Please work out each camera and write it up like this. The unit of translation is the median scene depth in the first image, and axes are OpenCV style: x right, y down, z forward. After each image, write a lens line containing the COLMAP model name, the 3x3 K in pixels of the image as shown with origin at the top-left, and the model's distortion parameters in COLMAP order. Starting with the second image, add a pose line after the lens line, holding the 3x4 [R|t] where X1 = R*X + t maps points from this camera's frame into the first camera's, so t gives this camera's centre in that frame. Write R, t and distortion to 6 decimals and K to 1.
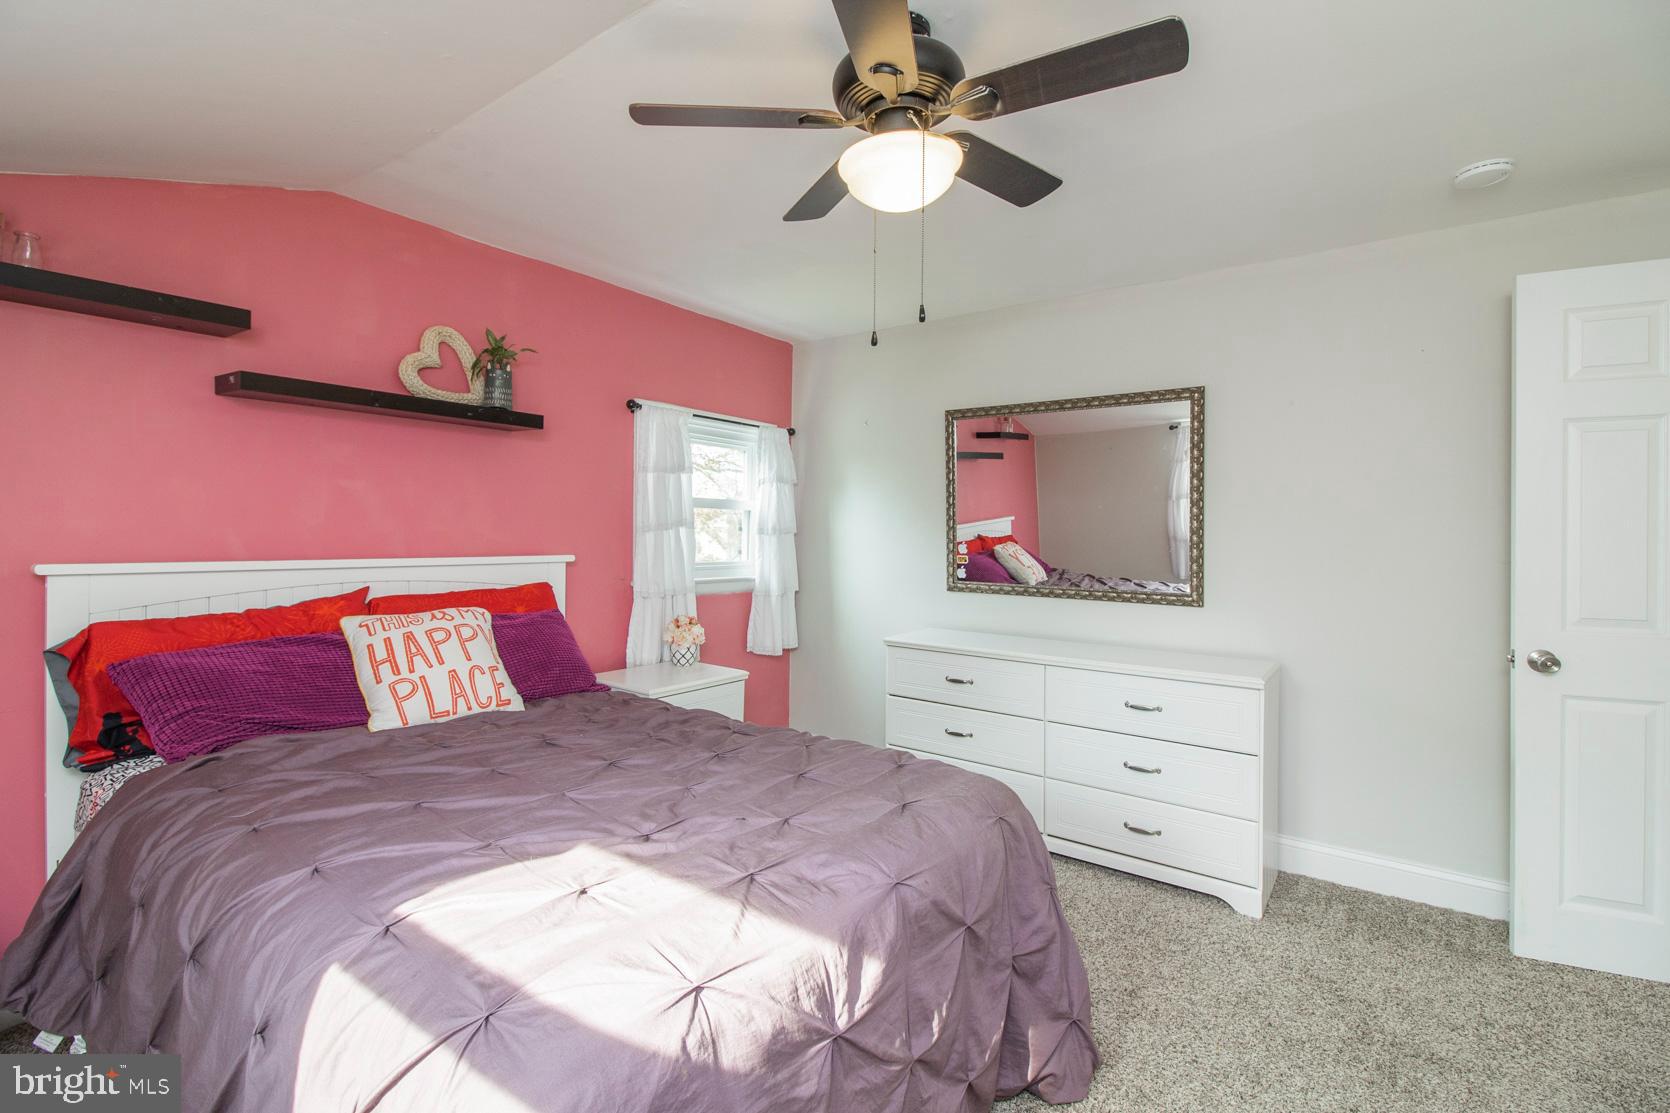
lens RADIAL K [[763.1, 0, 834.7], [0, 763.1, 534.0], [0, 0, 1]] dist [0.027637, -0.000442]
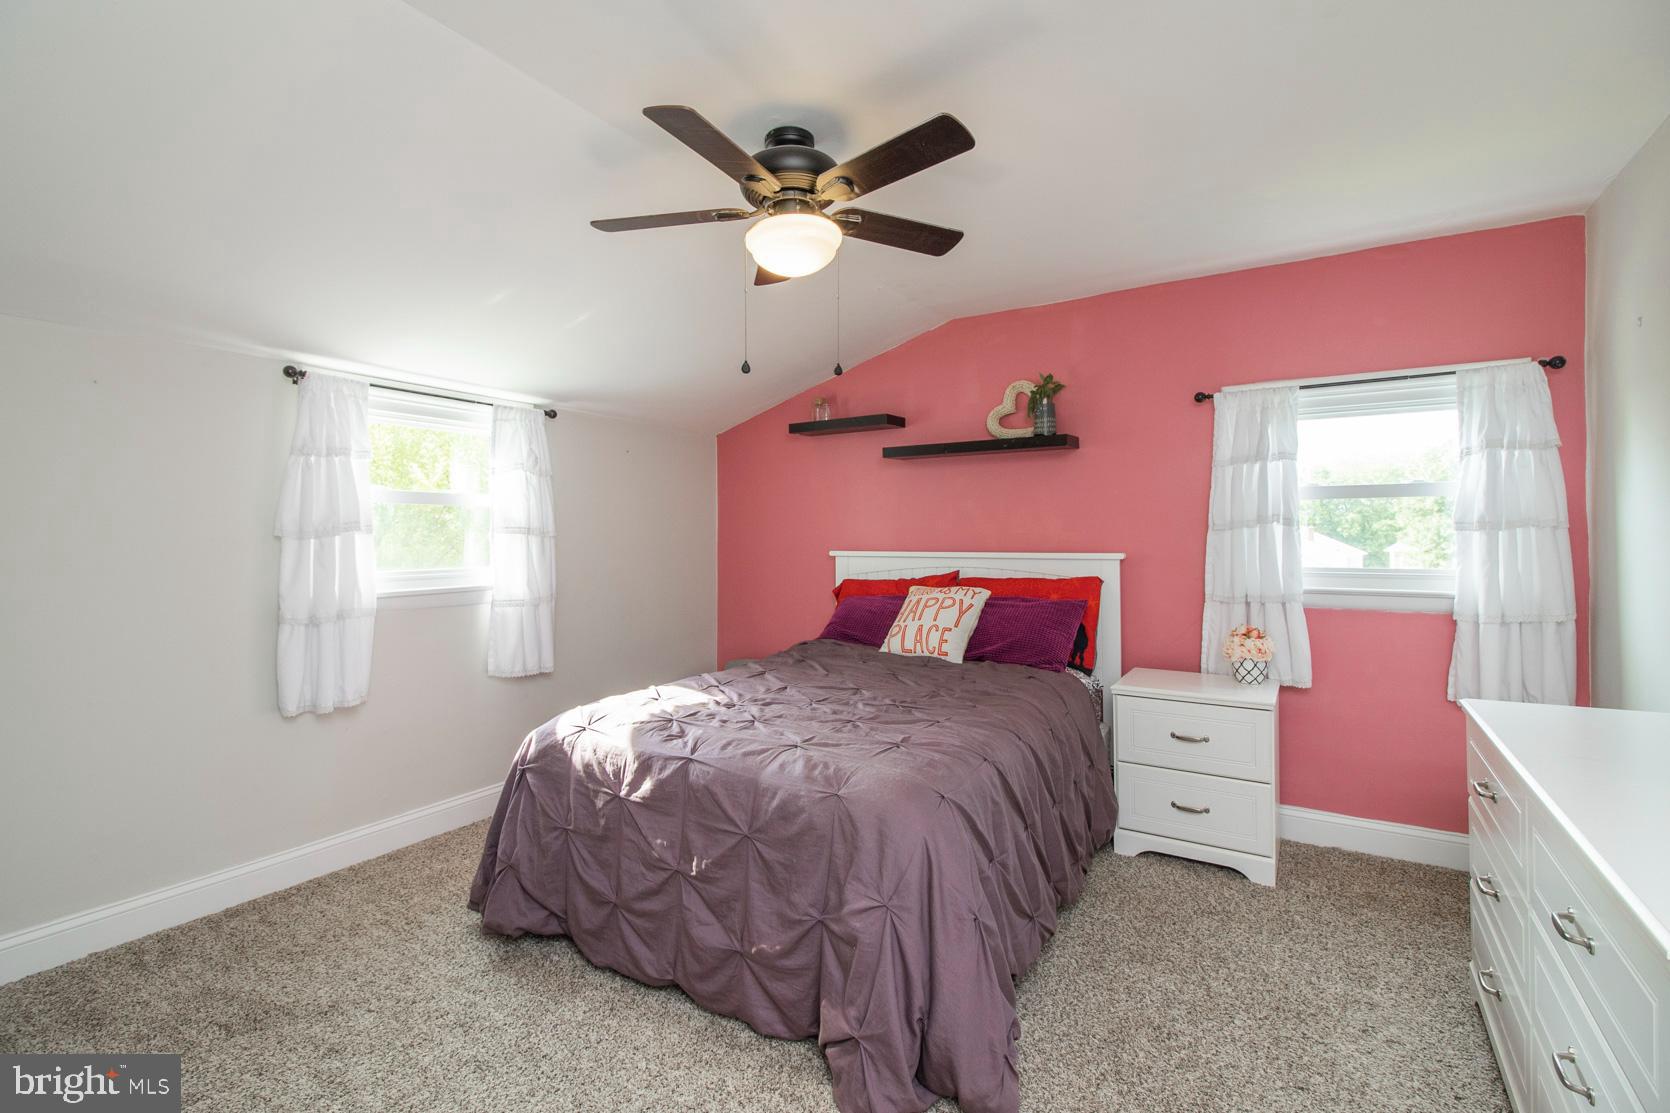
lens RADIAL K [[763.1, 0, 834.7], [0, 763.1, 534.0], [0, 0, 1]] dist [0.027637, -0.000442]
pose [[0.066405, -0.011764, -0.997723, 0.771624], [0.008600, 0.999900, -0.011218, 0.009434], [0.997756, -0.007835, 0.066500, 0.560036]]
